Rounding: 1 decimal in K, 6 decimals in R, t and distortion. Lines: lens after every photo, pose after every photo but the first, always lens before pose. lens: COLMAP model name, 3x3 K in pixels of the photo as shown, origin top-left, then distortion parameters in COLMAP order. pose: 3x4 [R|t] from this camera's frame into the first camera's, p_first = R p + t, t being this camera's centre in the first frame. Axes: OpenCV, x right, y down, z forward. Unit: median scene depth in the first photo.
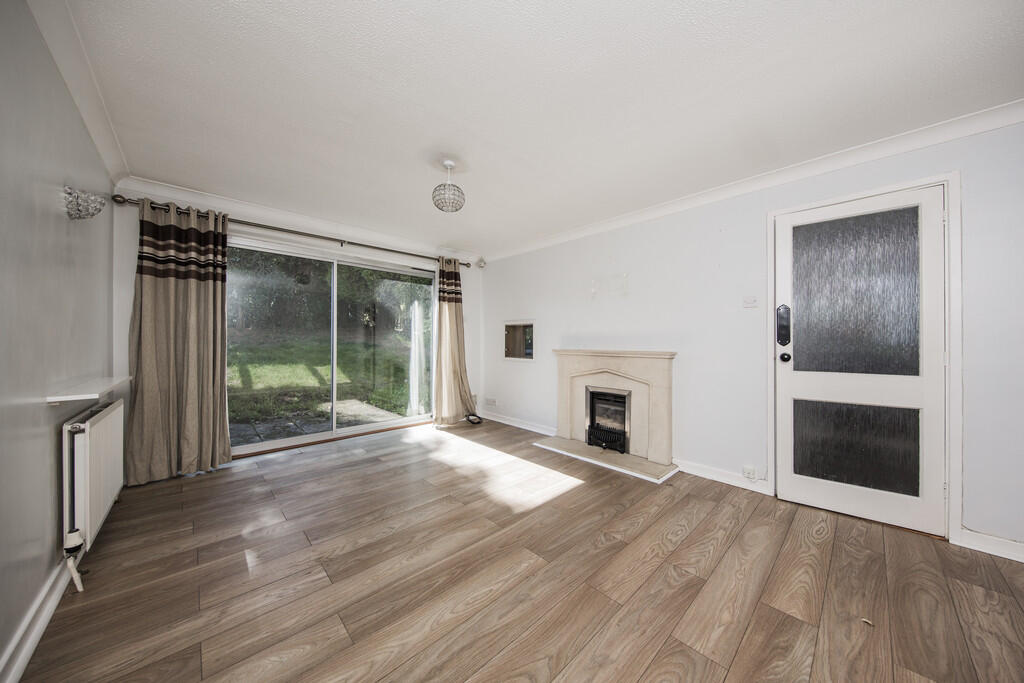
lens RADIAL K [[338.0, 0, 512.0], [0, 338.0, 341.5], [0, 0, 1]] dist [0.004710, -0.000099]
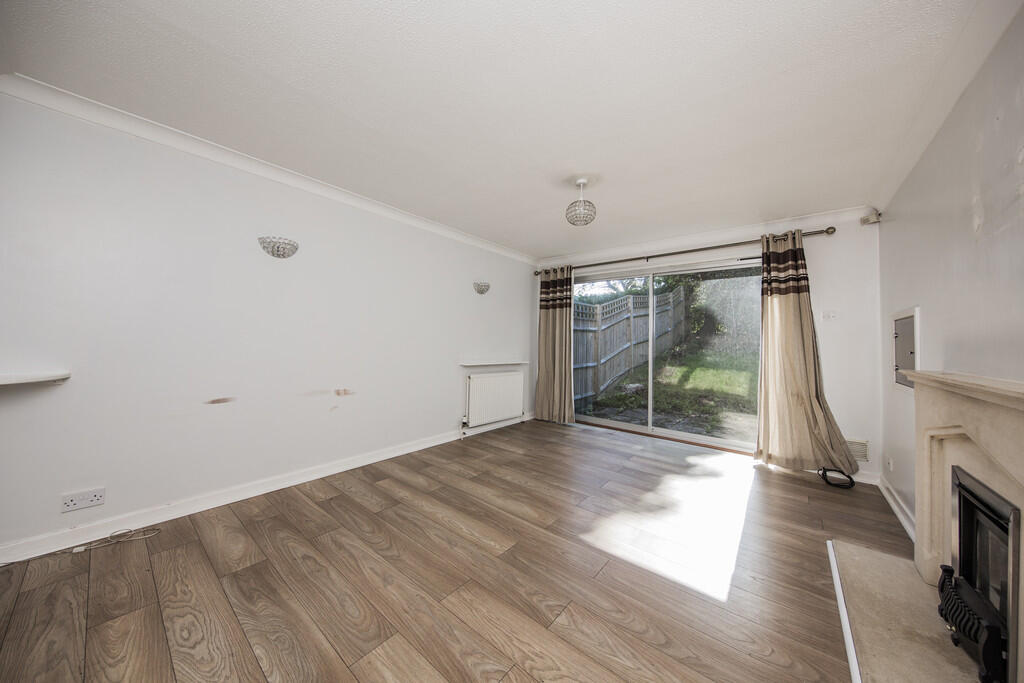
lens RADIAL K [[338.0, 0, 512.0], [0, 338.0, 341.5], [0, 0, 1]] dist [0.004710, -0.000099]
pose [[0.121449, -0.002506, -0.992594, 0.772226], [-0.022033, 0.999744, -0.005220, -0.003099], [0.992353, 0.022503, 0.121363, 0.607742]]
